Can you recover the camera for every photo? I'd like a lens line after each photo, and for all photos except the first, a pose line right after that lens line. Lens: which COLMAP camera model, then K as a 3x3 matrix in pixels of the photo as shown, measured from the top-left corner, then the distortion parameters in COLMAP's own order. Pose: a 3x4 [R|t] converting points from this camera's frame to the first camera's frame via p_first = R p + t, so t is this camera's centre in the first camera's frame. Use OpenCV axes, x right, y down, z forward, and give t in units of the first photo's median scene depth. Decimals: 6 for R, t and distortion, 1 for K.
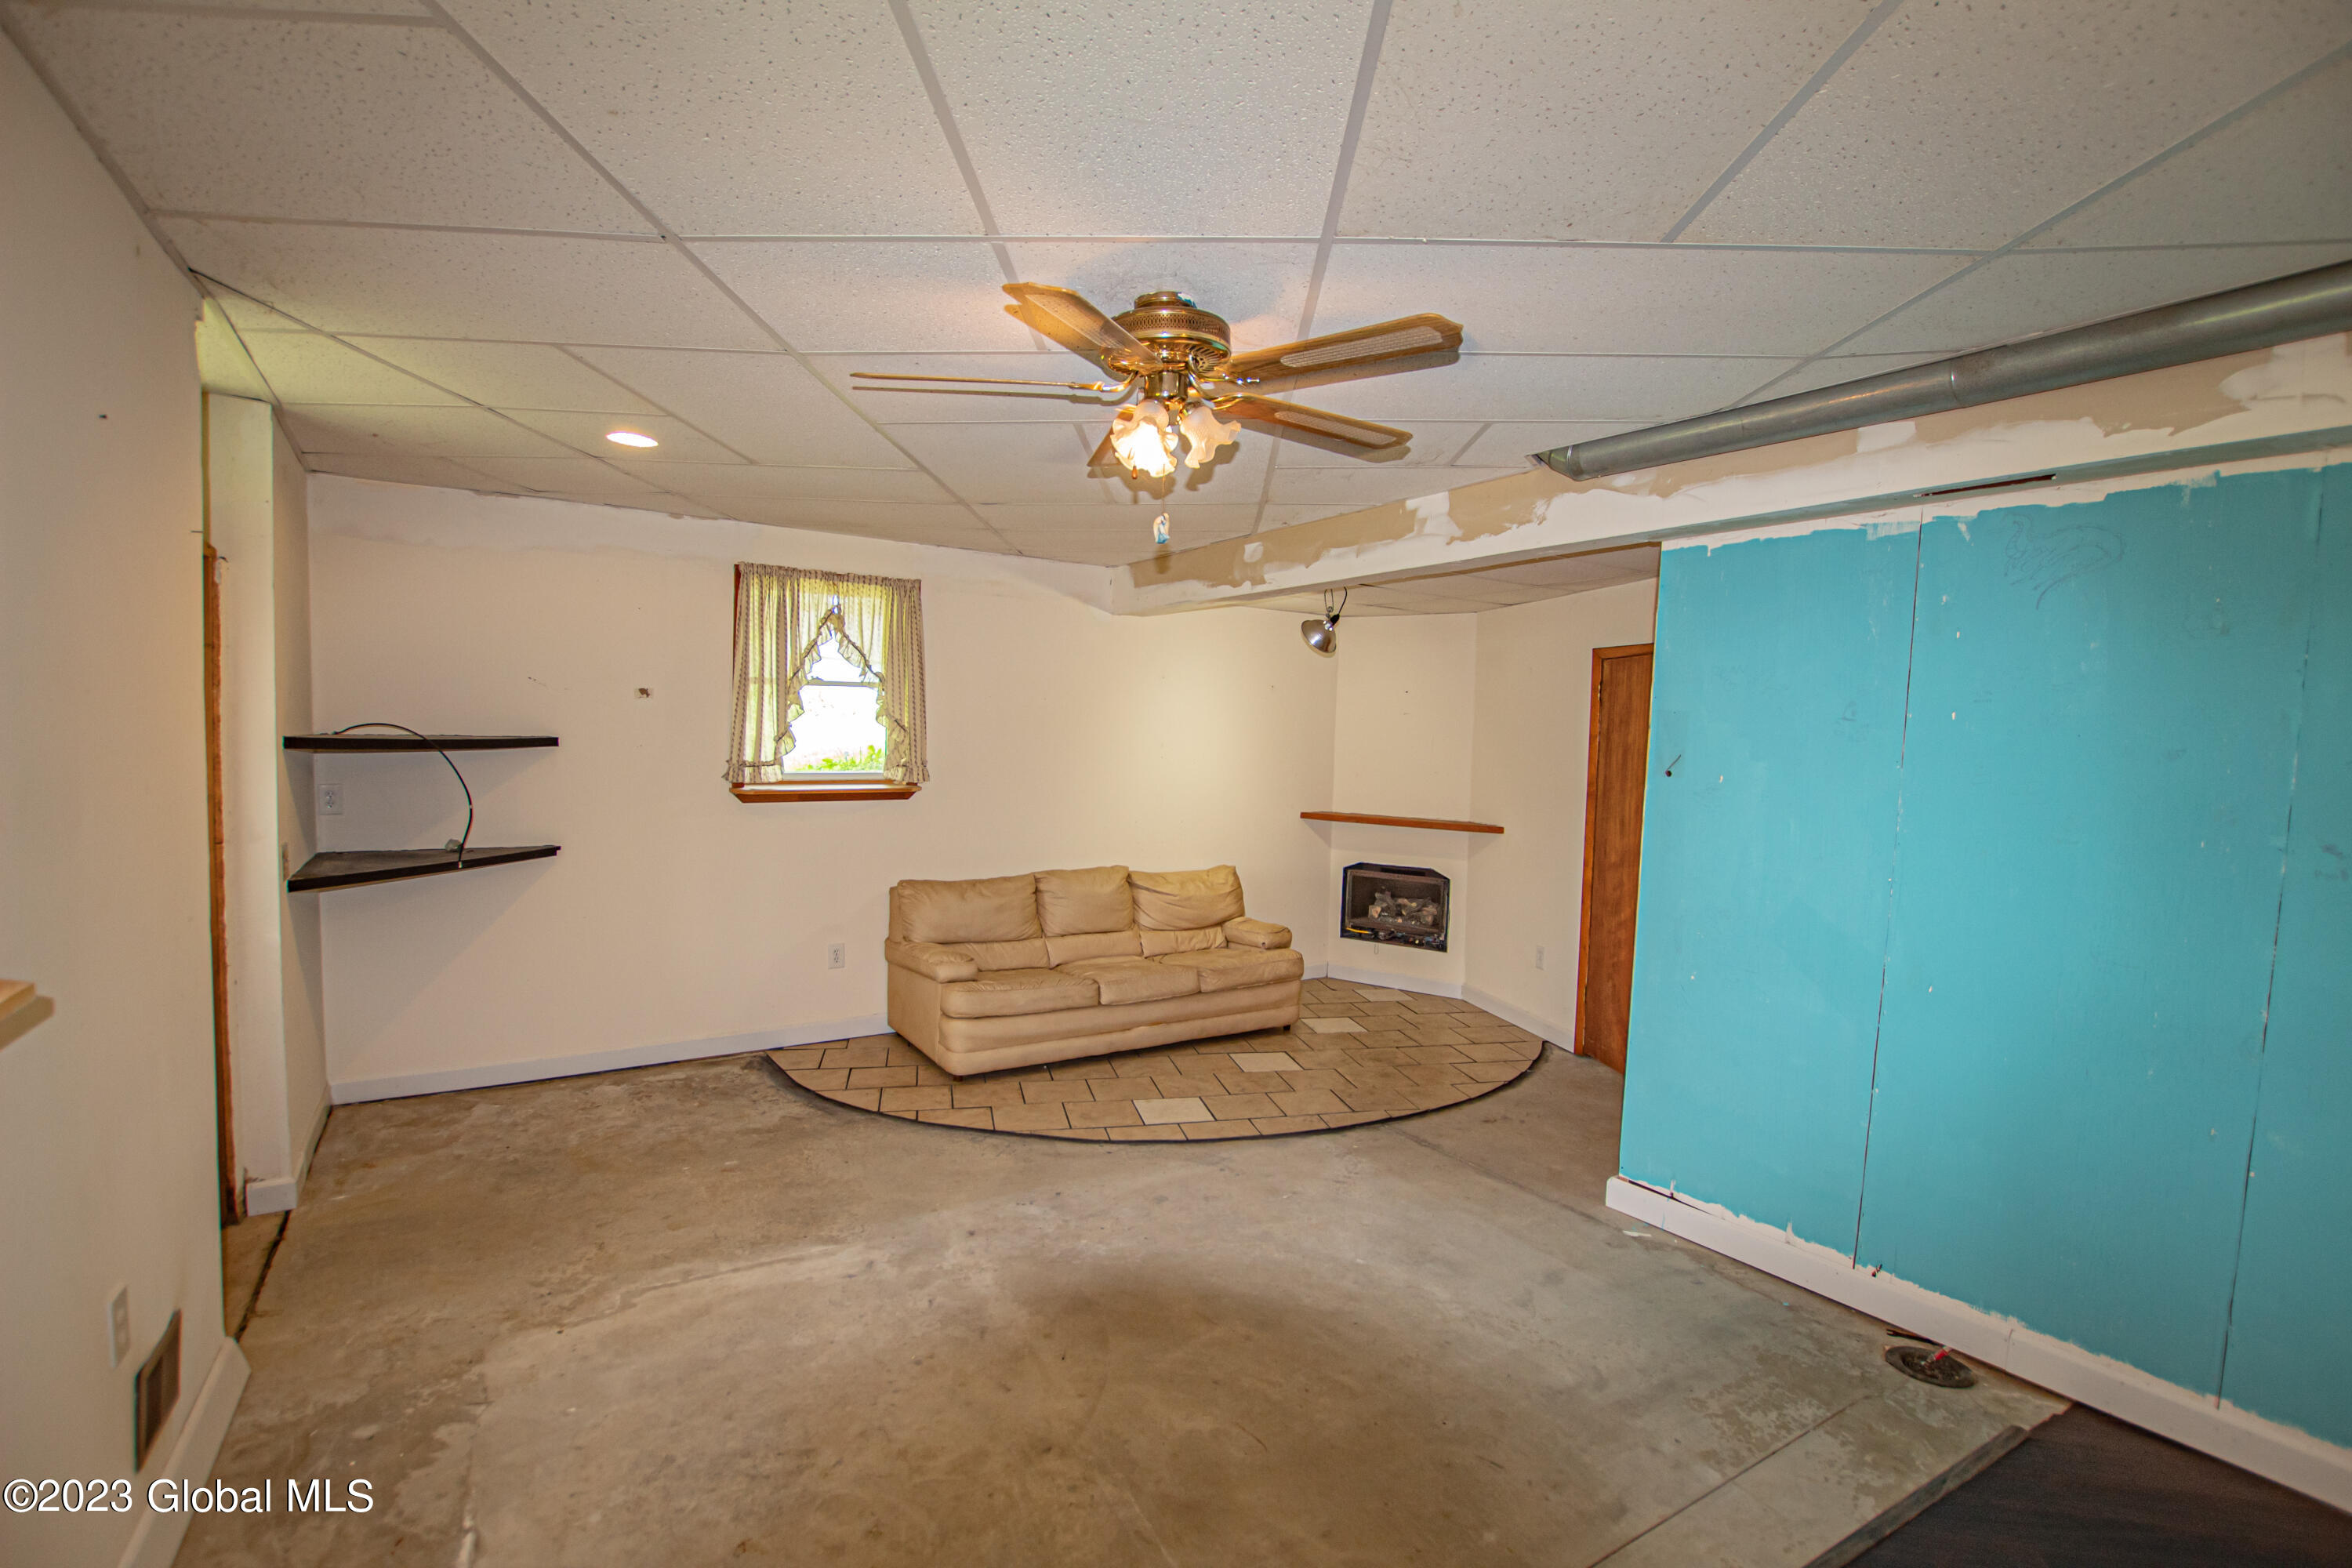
lens RADIAL K [[1092.8, 0, 1178.5], [0, 1092.8, 789.0], [0, 0, 1]] dist [-0.034856, 0.005485]
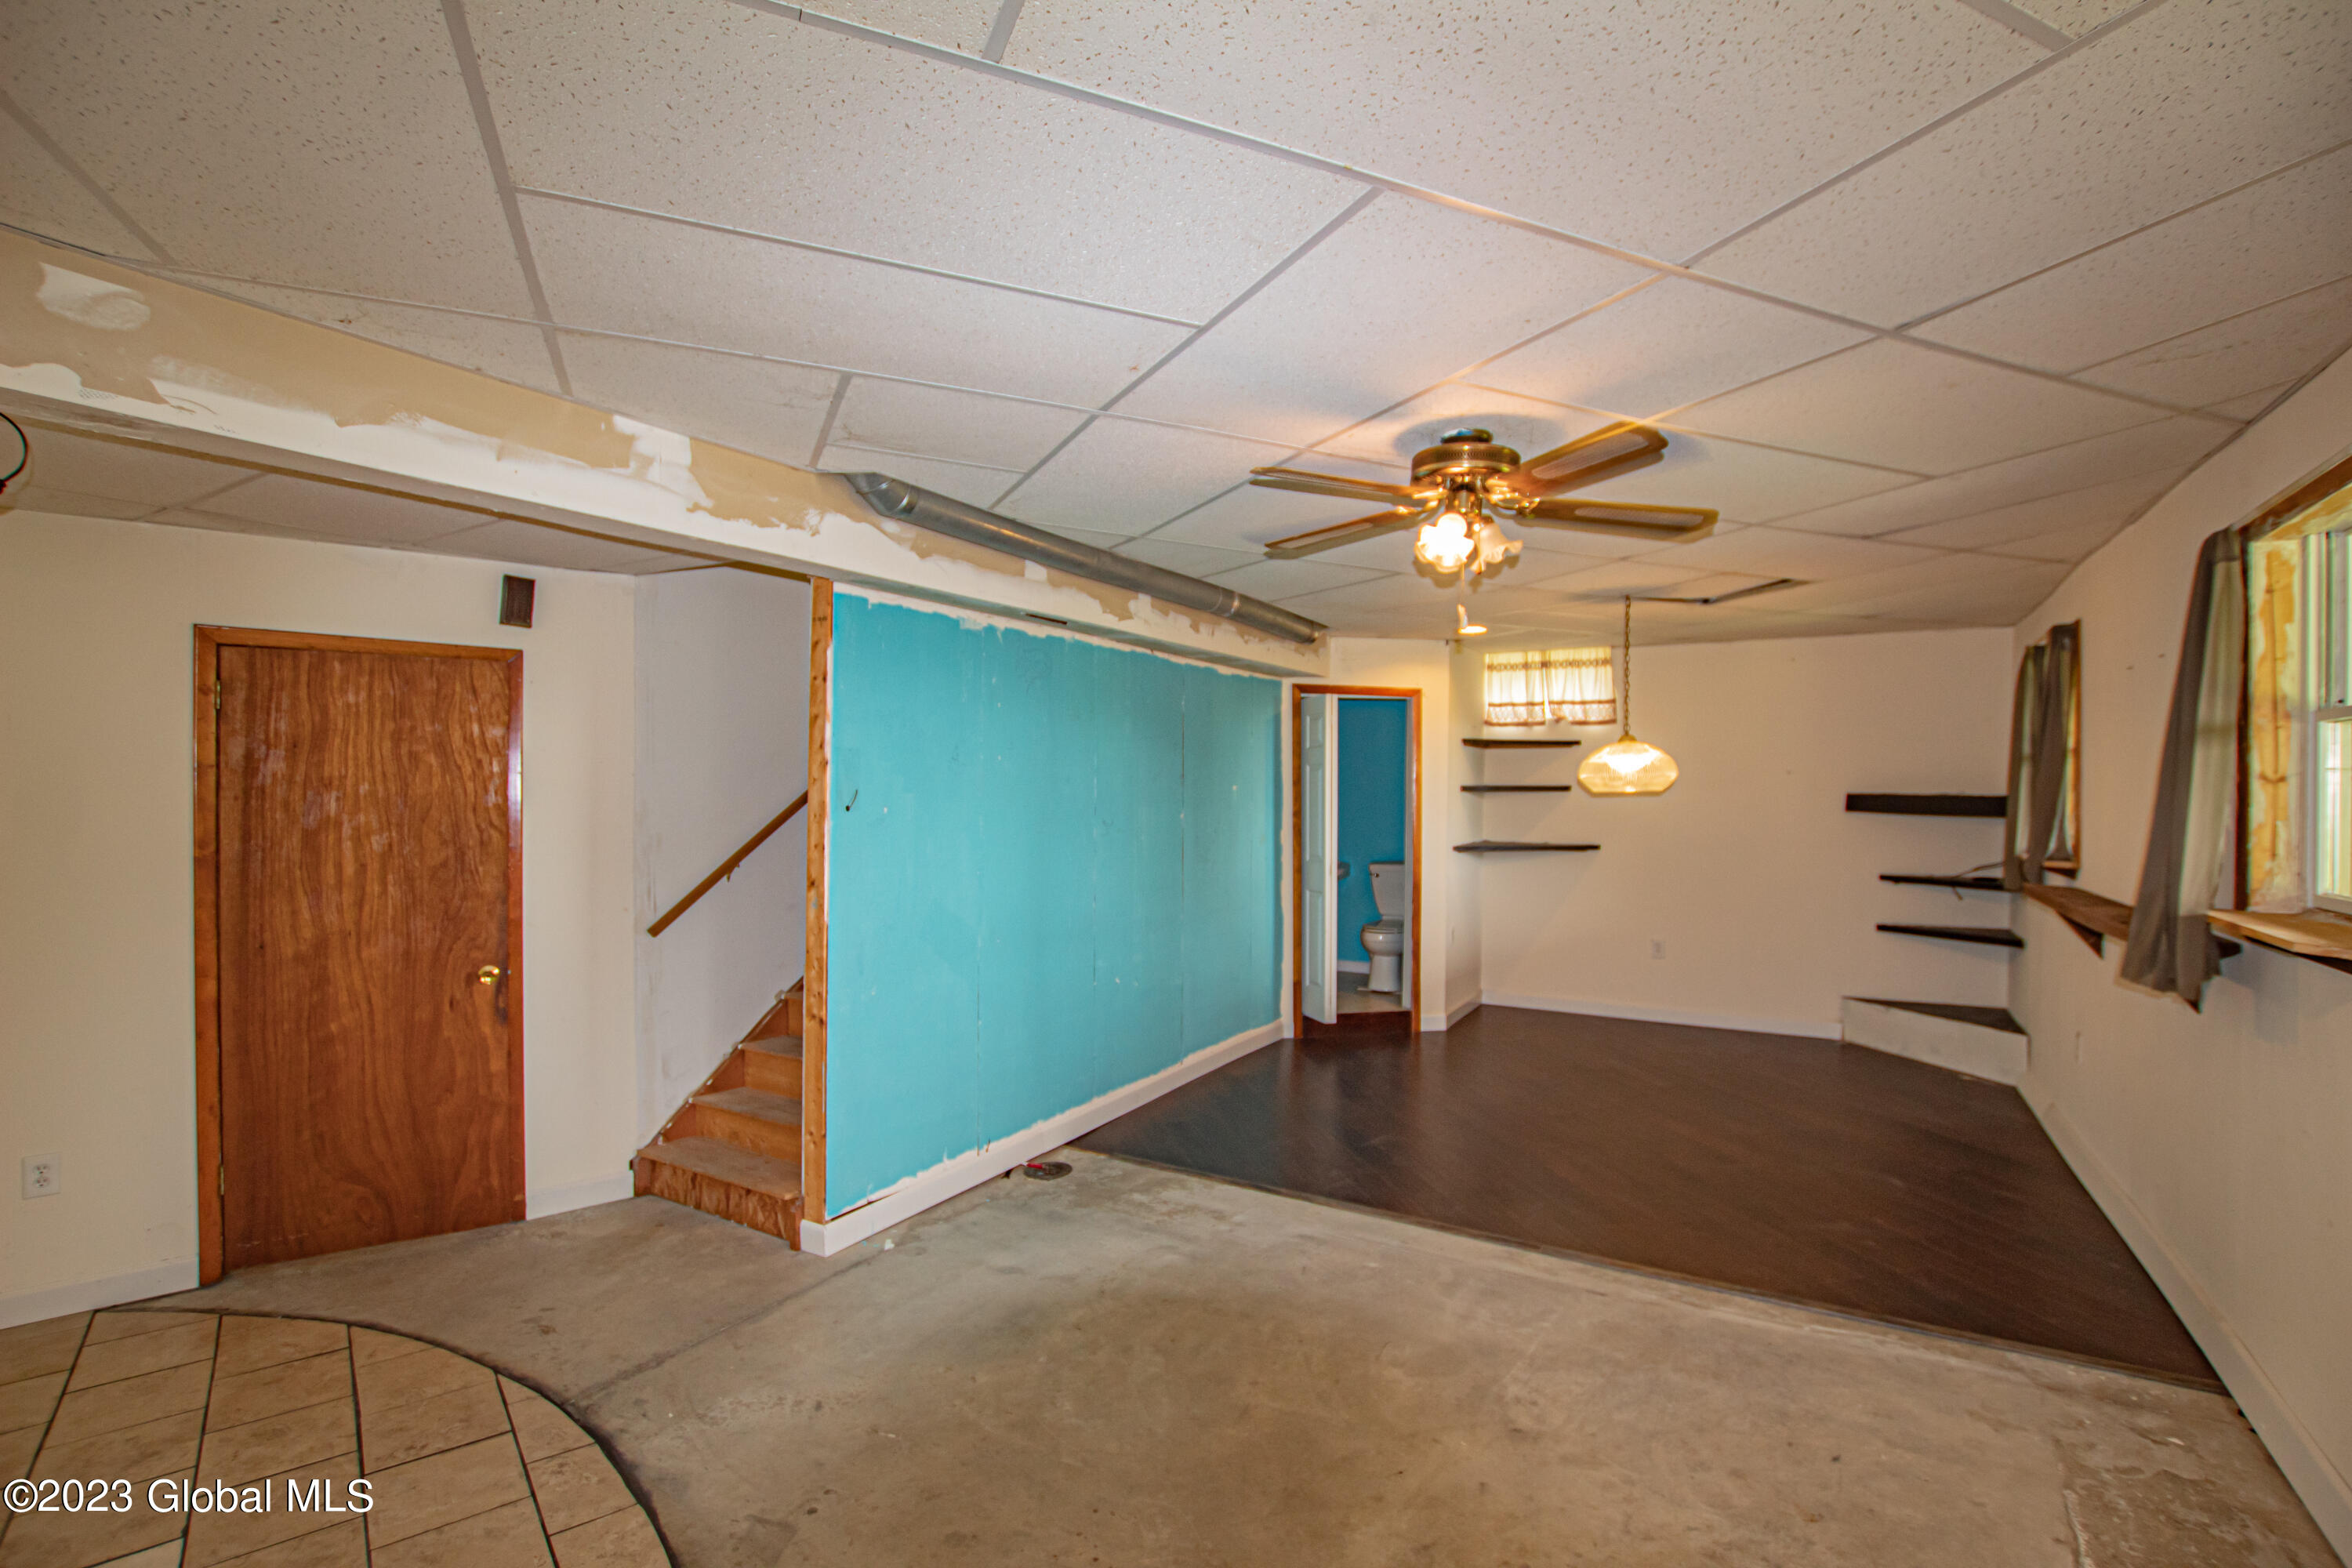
lens RADIAL K [[1092.8, 0, 1169.1], [0, 1092.8, 792.4], [0, 0, 1]] dist [-0.034856, 0.005485]
pose [[-0.442740, -0.033750, 0.896015, -0.555829], [0.029320, 0.998212, 0.052087, -0.066570], [-0.896171, 0.049332, -0.440959, 1.056614]]
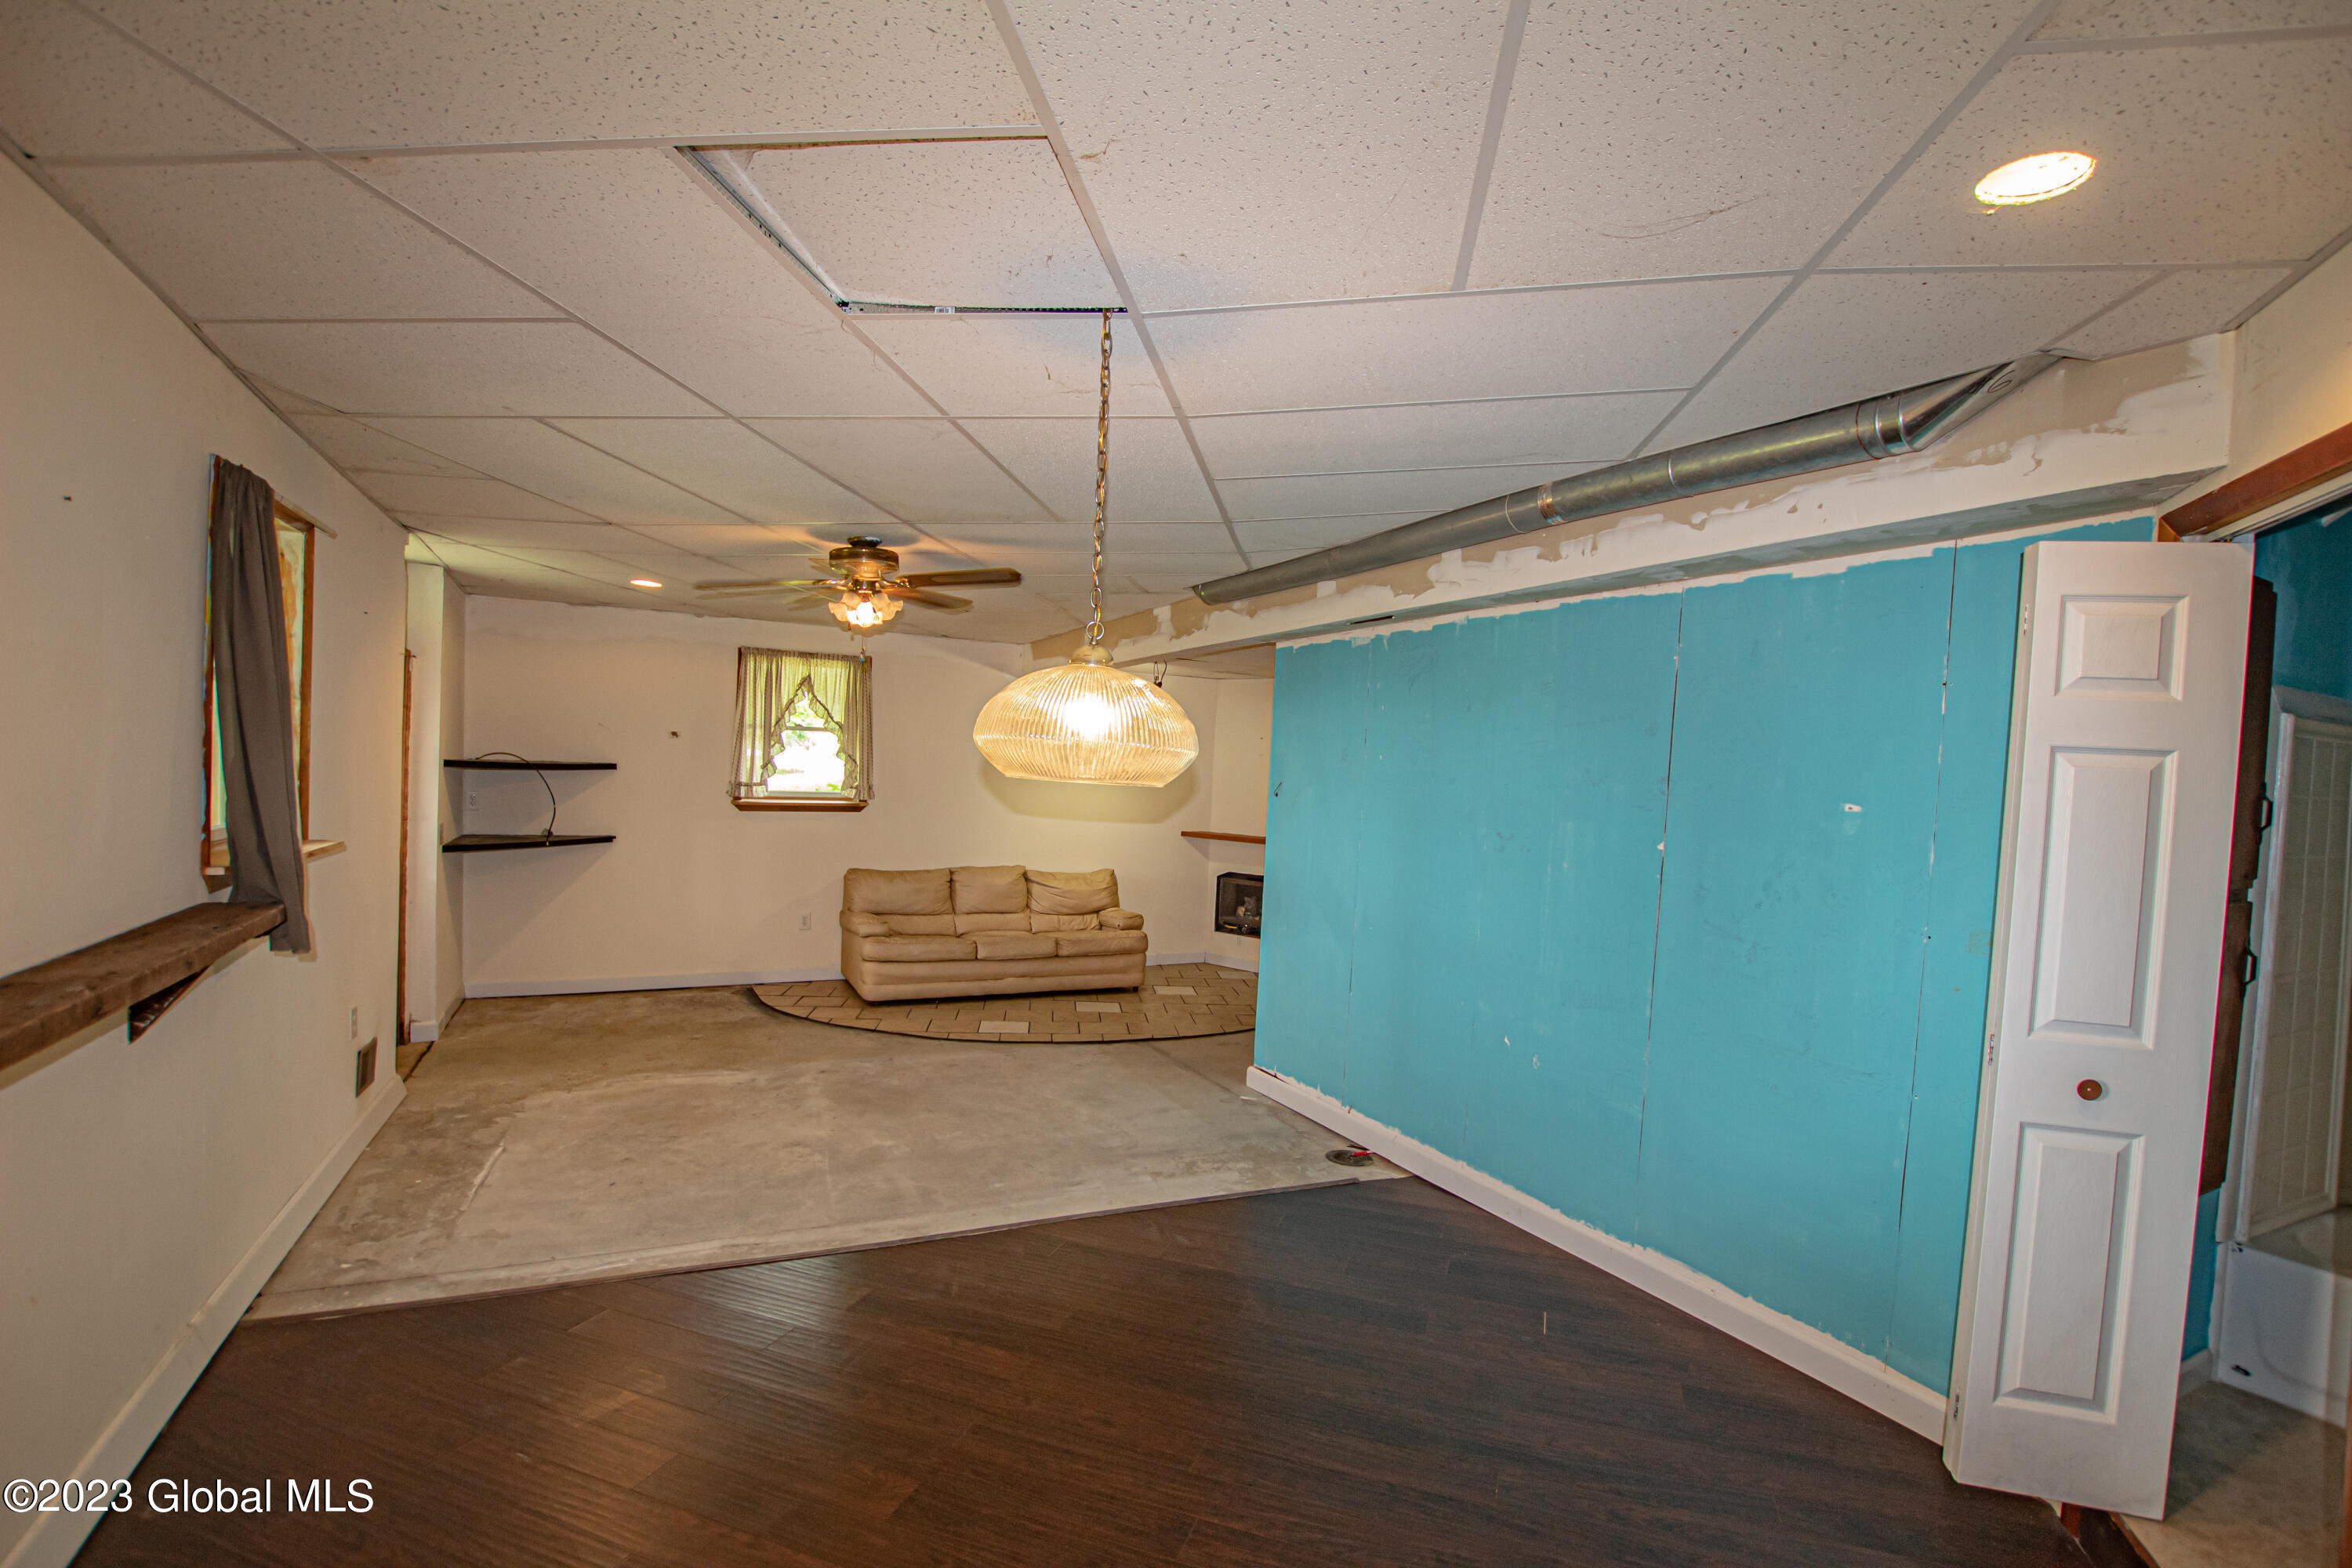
lens RADIAL K [[1092.8, 0, 1176.8], [0, 1092.8, 790.2], [0, 0, 1]] dist [-0.034856, 0.005485]
pose [[0.993800, 0.014813, -0.110192, 0.429817], [-0.018844, 0.999187, -0.035628, 0.033085], [0.109574, 0.037484, 0.993272, -0.479523]]
